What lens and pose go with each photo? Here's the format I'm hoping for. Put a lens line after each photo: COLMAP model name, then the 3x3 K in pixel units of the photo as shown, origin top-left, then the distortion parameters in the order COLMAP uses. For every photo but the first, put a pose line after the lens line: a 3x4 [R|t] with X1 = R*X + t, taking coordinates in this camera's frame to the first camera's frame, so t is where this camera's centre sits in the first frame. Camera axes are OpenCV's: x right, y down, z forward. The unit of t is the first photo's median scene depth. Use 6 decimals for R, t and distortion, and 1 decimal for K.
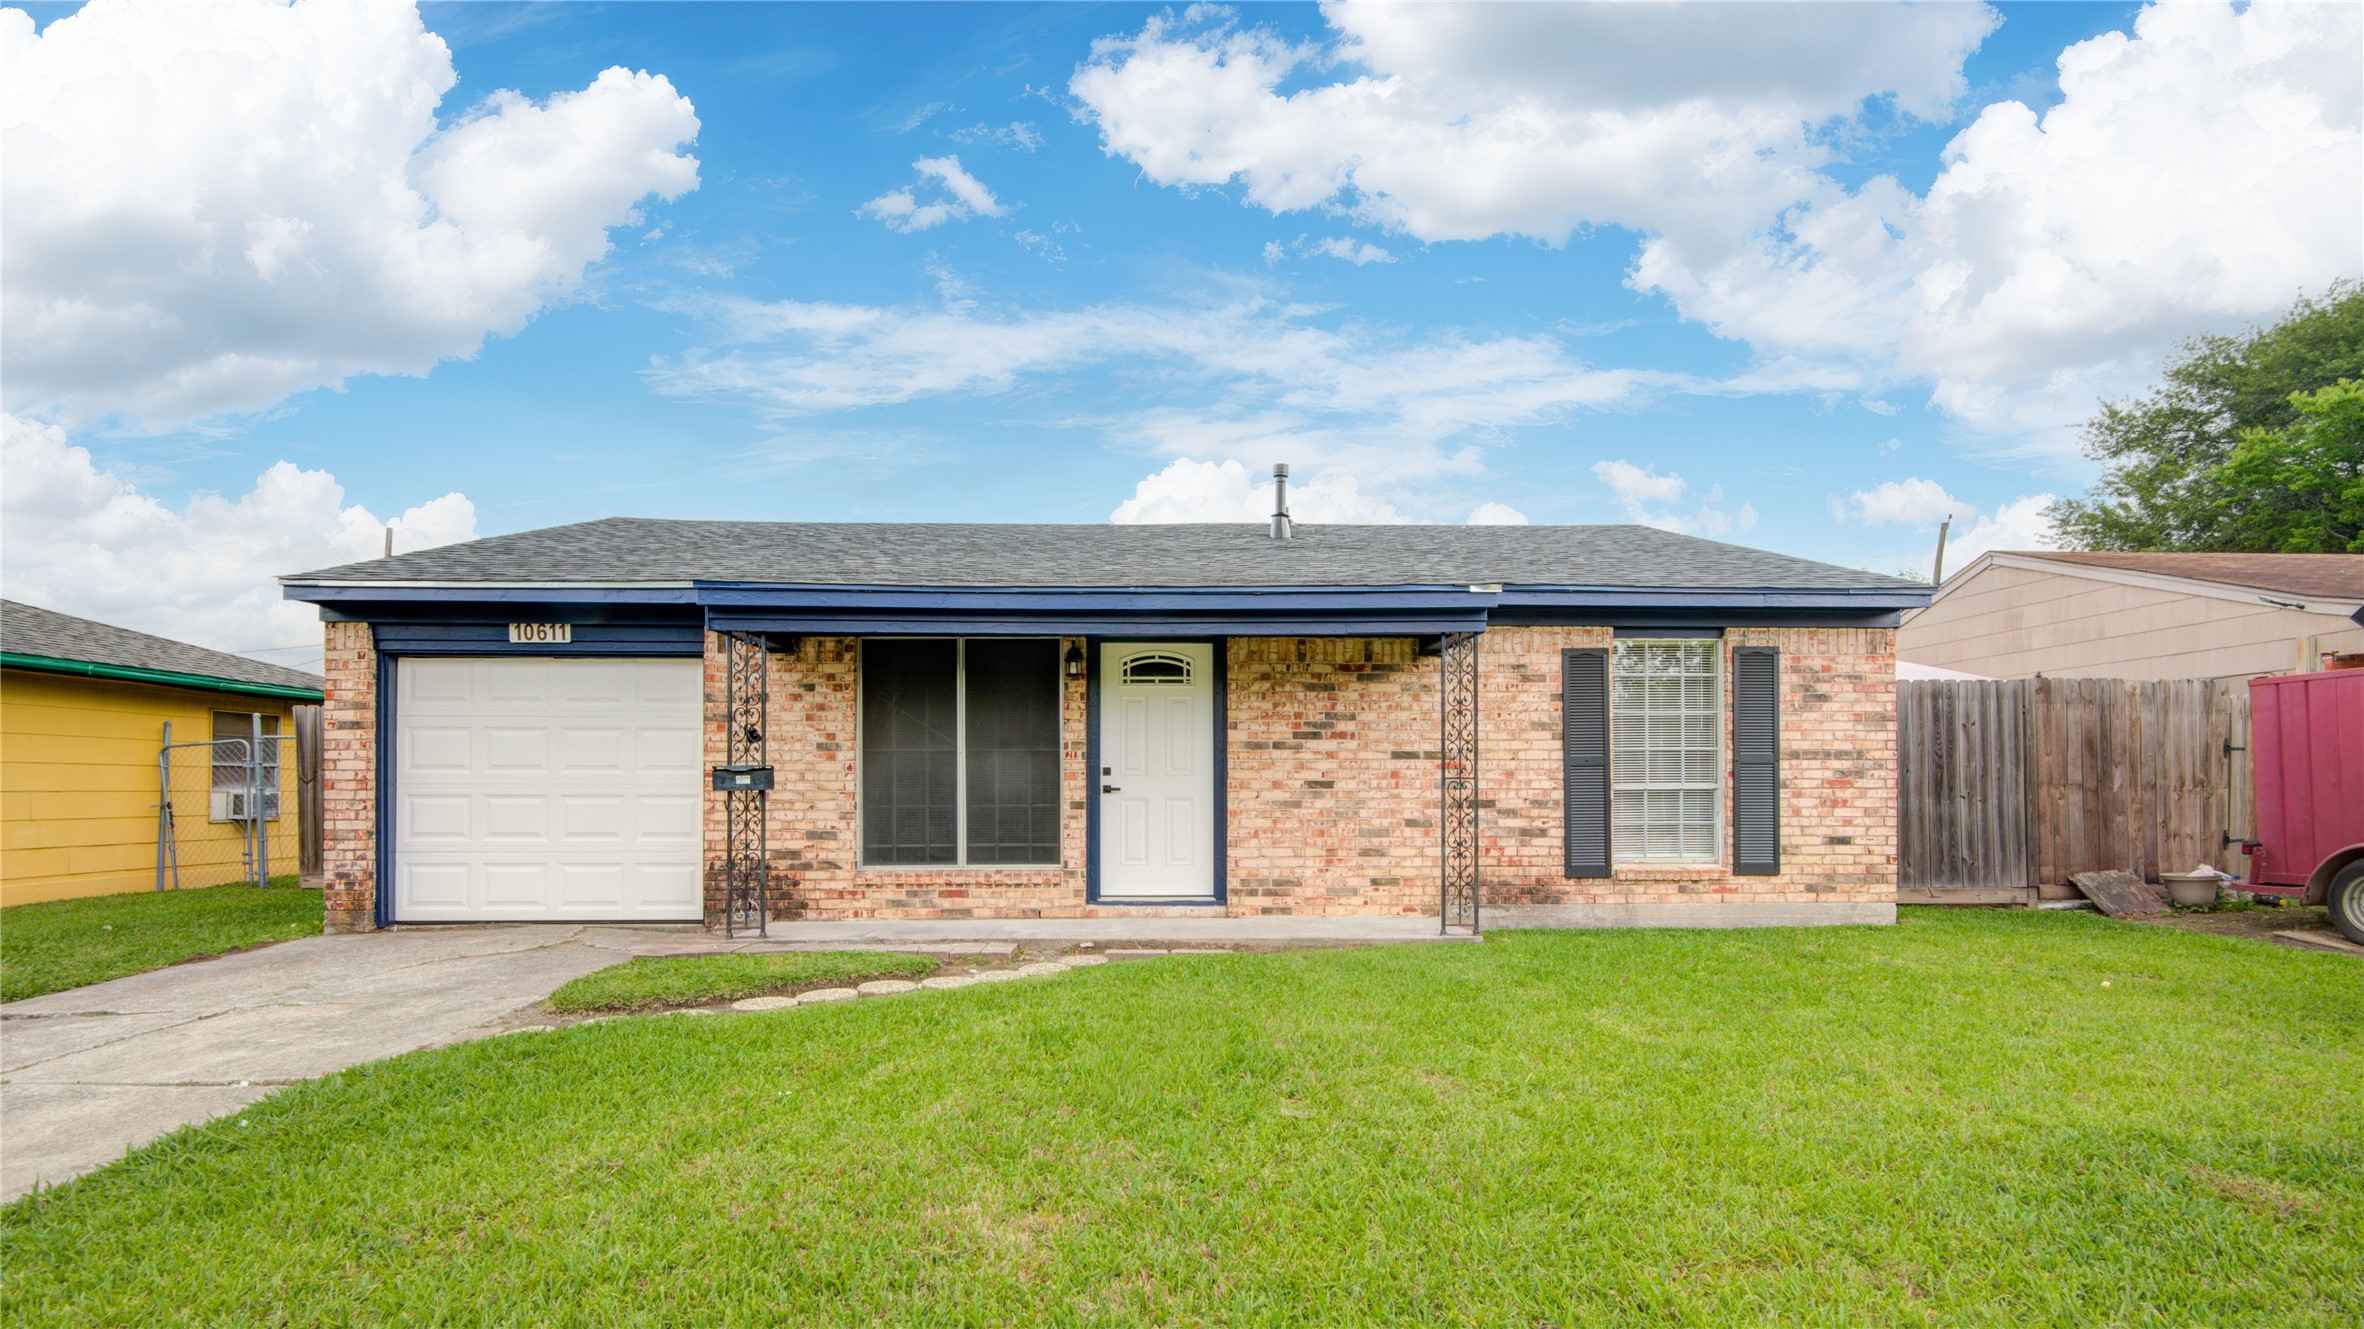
lens RADIAL K [[1074.5, 0, 1177.4], [0, 1074.5, 783.7], [0, 0, 1]] dist [0.010304, -0.010137]
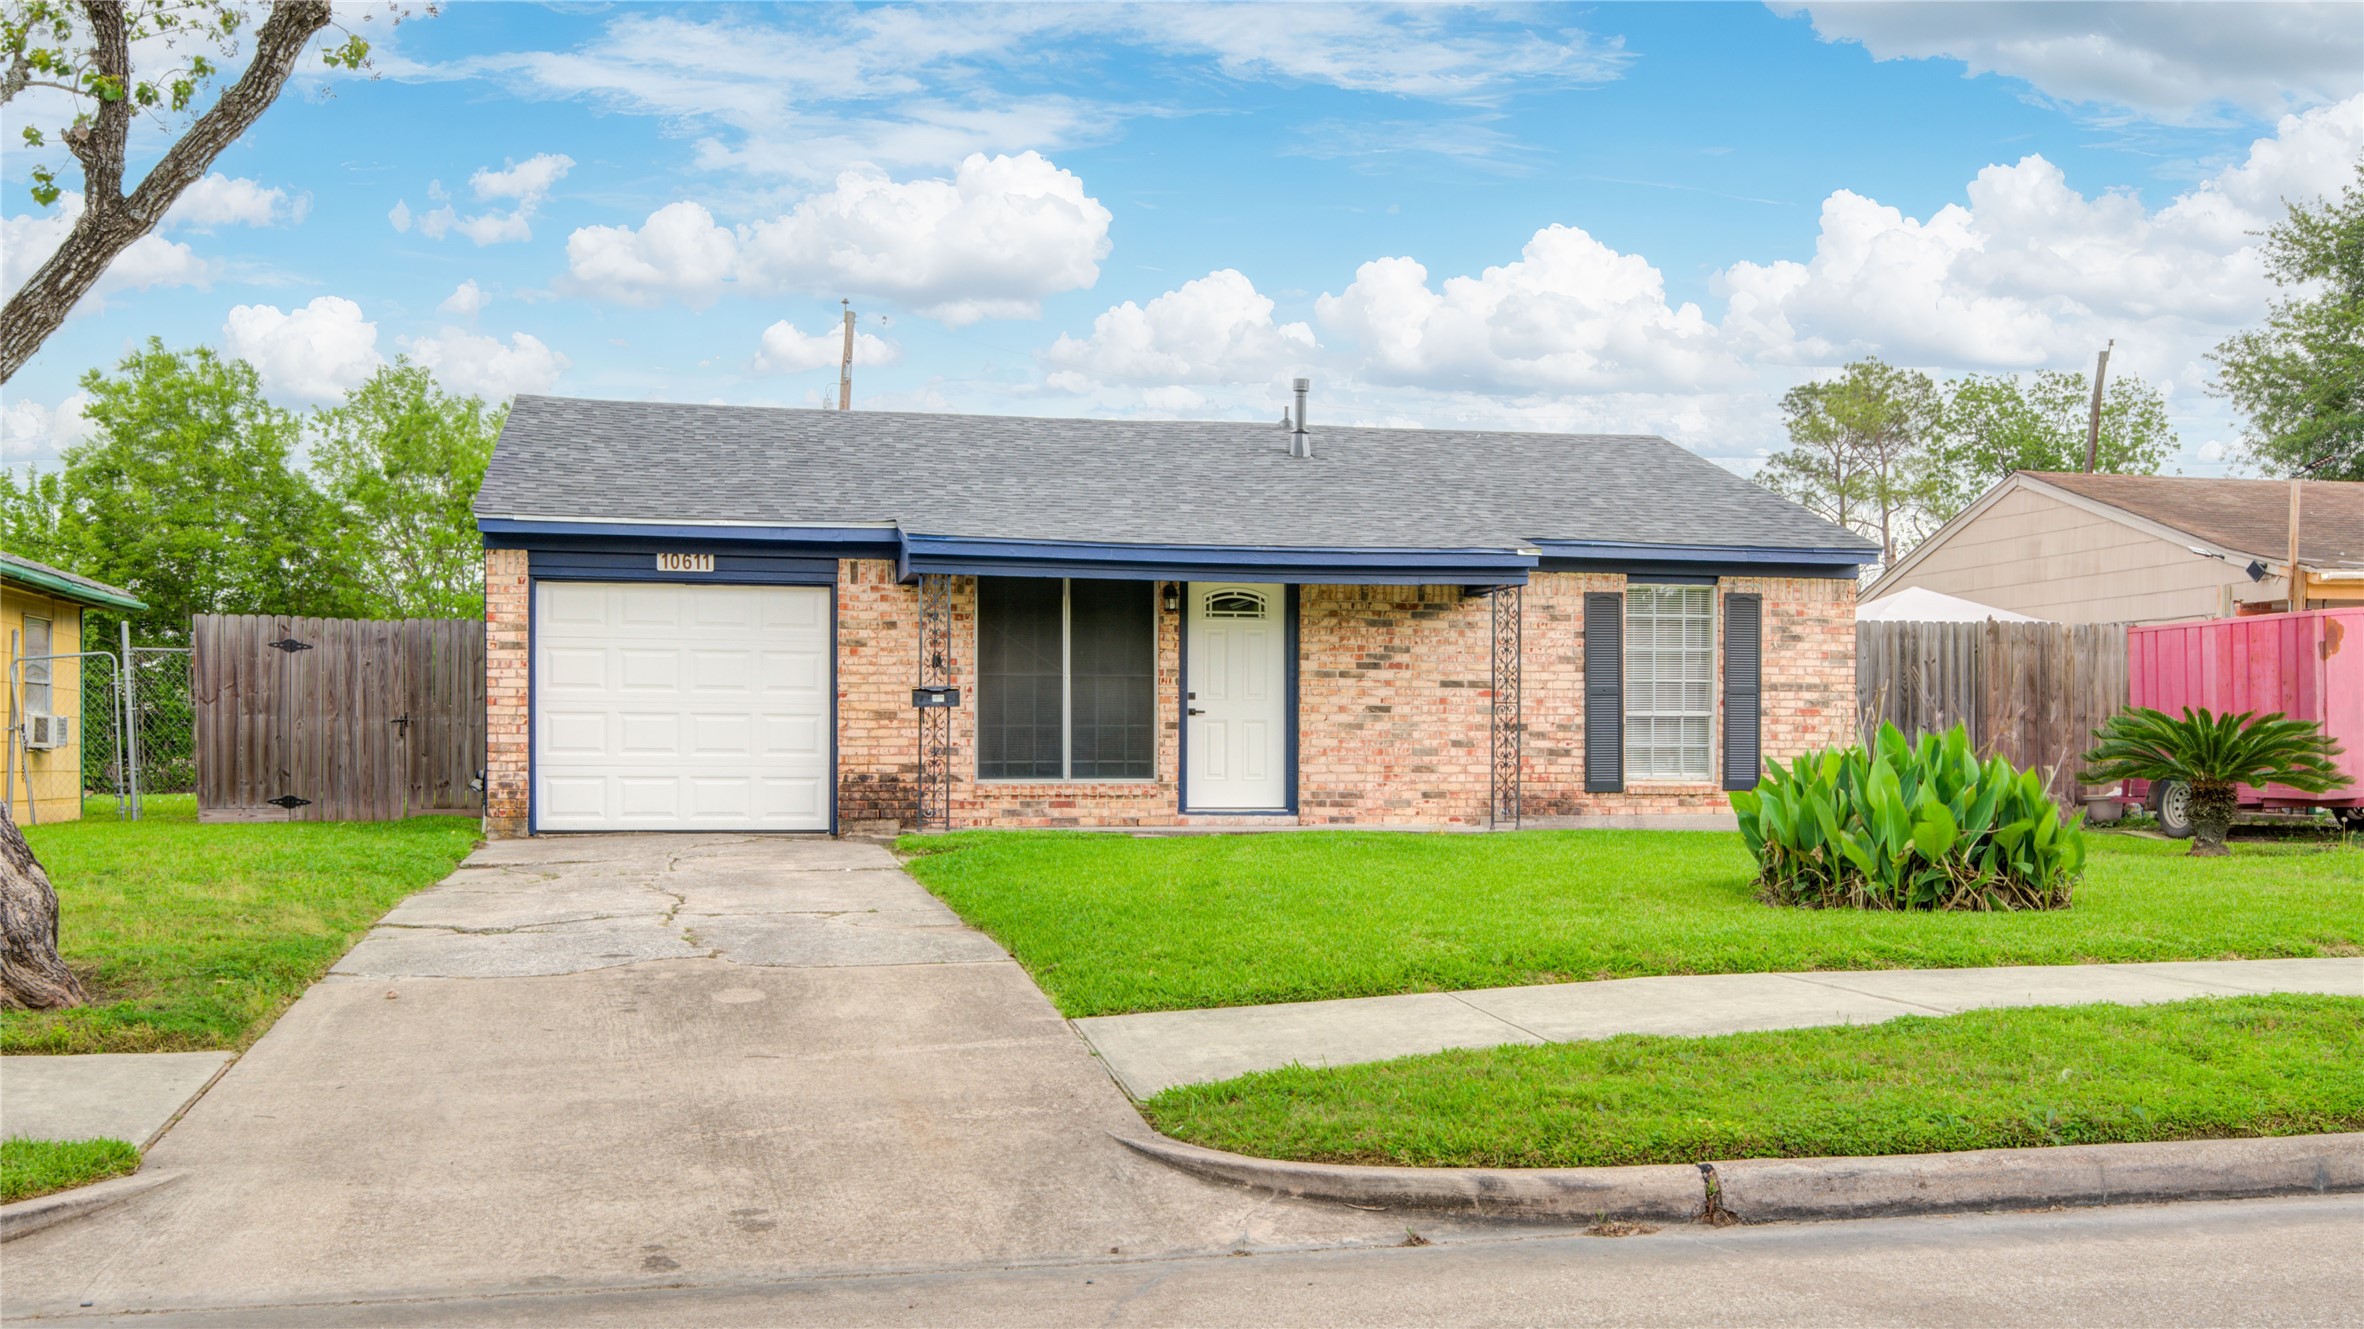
lens RADIAL K [[2268.6, 0, 1182.6], [0, 2268.6, 775.3], [0, 0, 1]] dist [0.054794, -0.194555]
pose [[0.983310, 0.003127, 0.181913, -0.502950], [-0.005644, 0.999895, 0.013322, 0.039545], [-0.181852, -0.014126, 0.983224, -1.306710]]
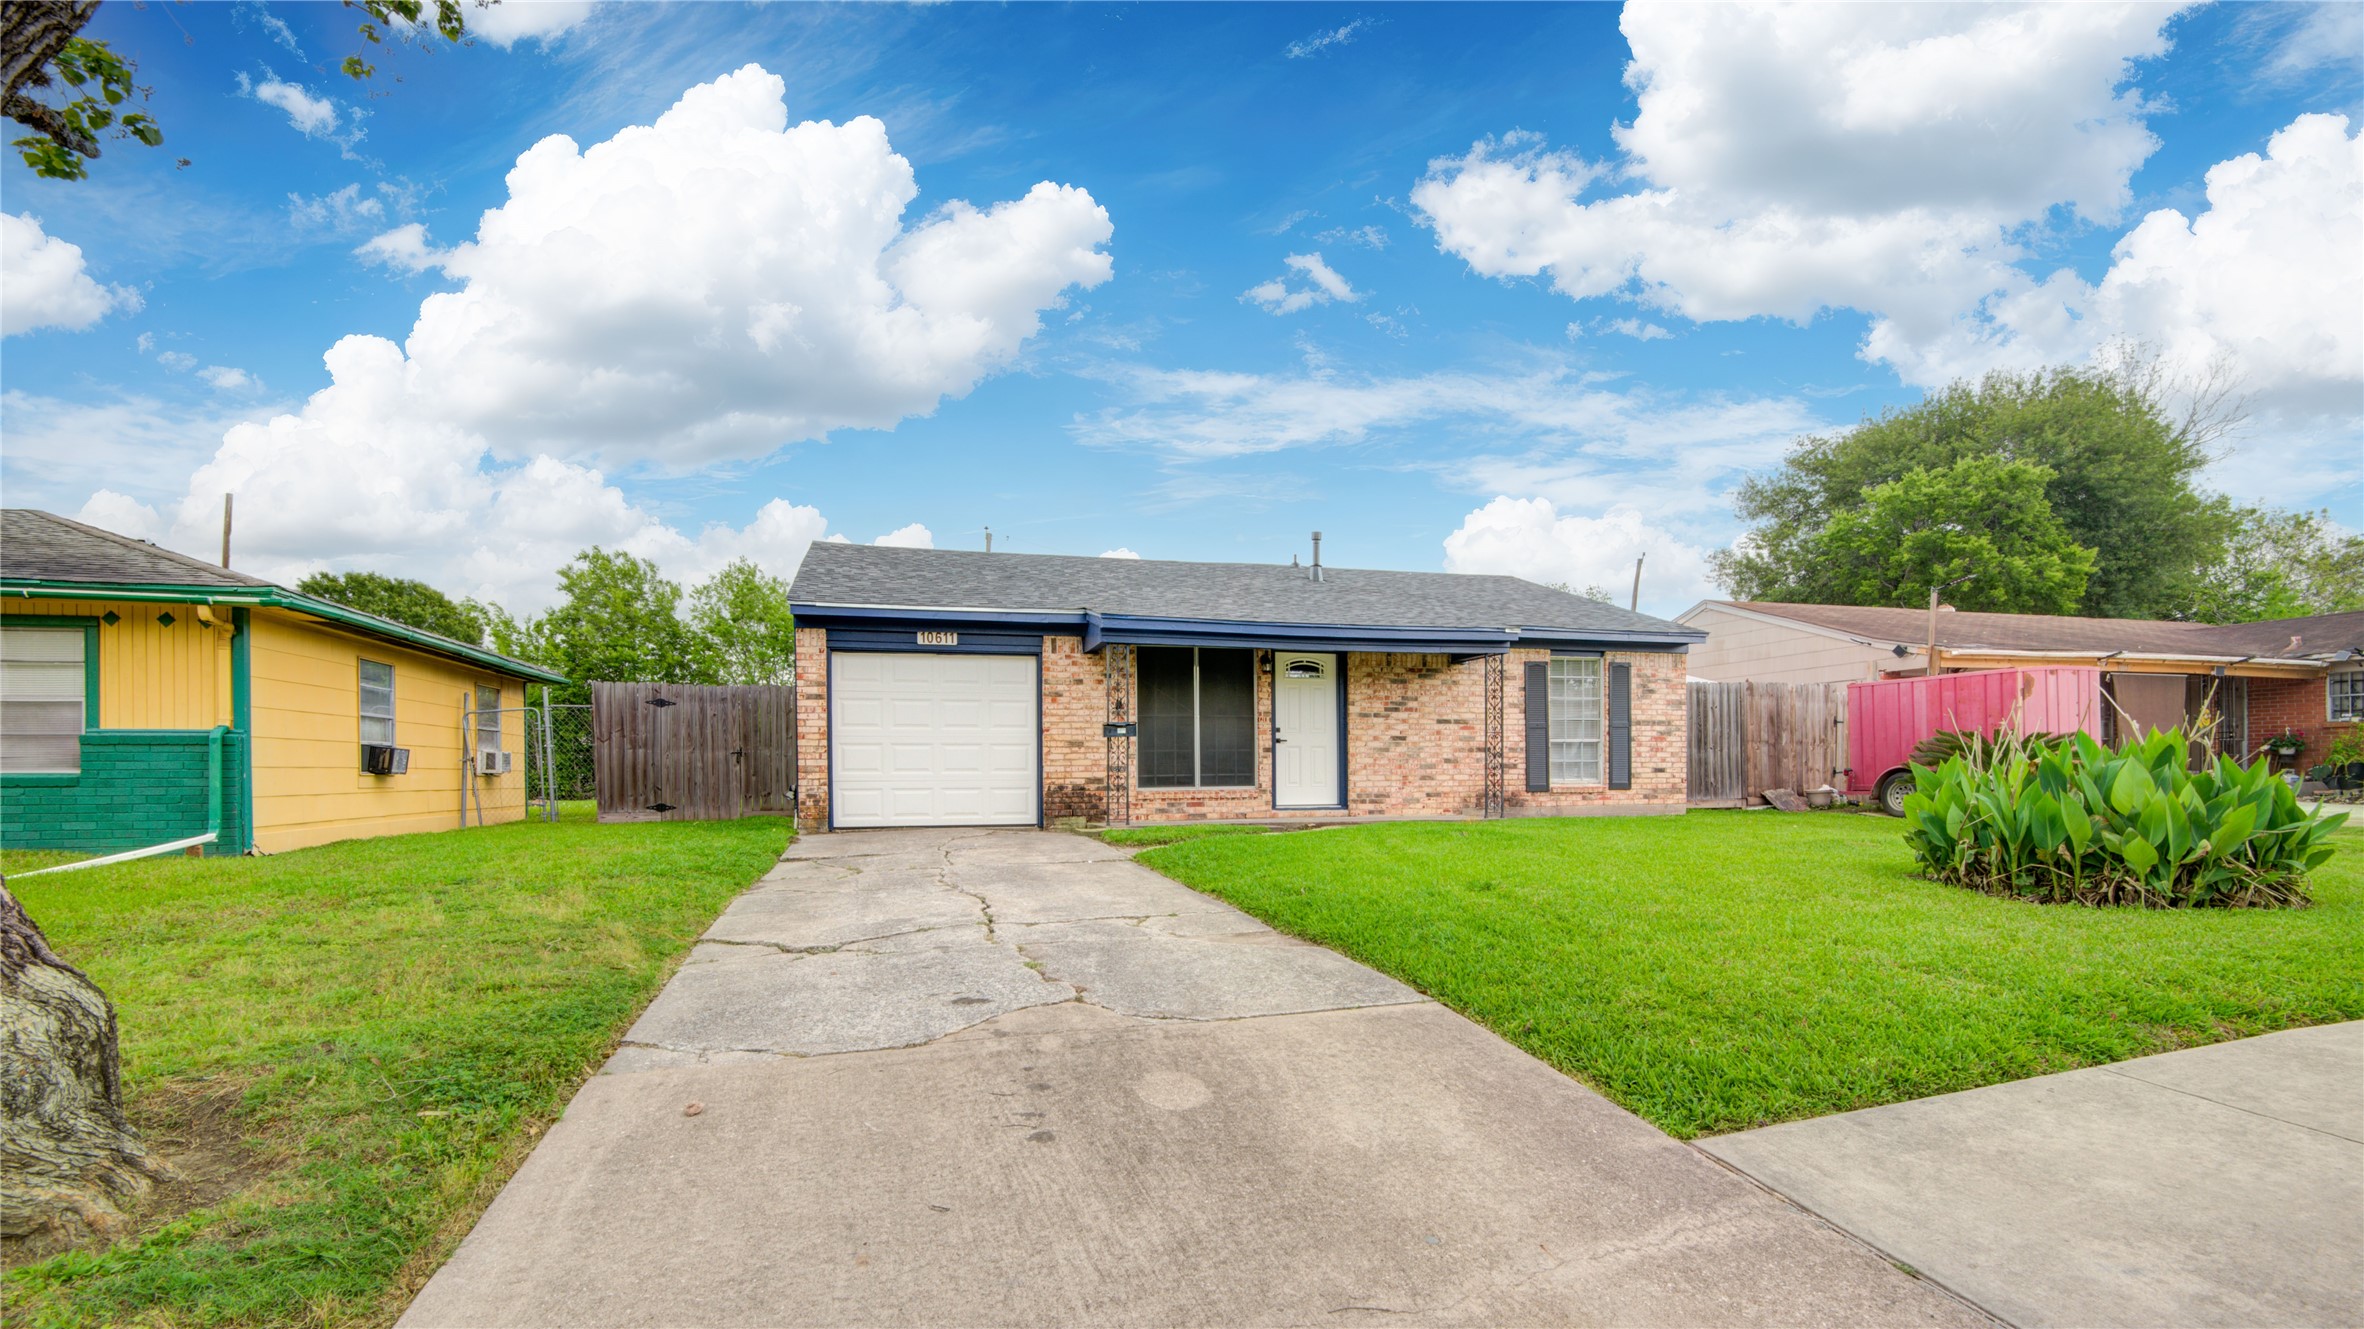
lens RADIAL K [[1066.4, 0, 1183.3], [0, 1066.4, 781.2], [0, 0, 1]] dist [-0.000435, 0.000273]
pose [[0.971007, -0.006929, 0.238952, -0.600863], [0.004047, 0.999913, 0.012549, 0.046063], [-0.239018, -0.011218, 0.970950, -0.559456]]
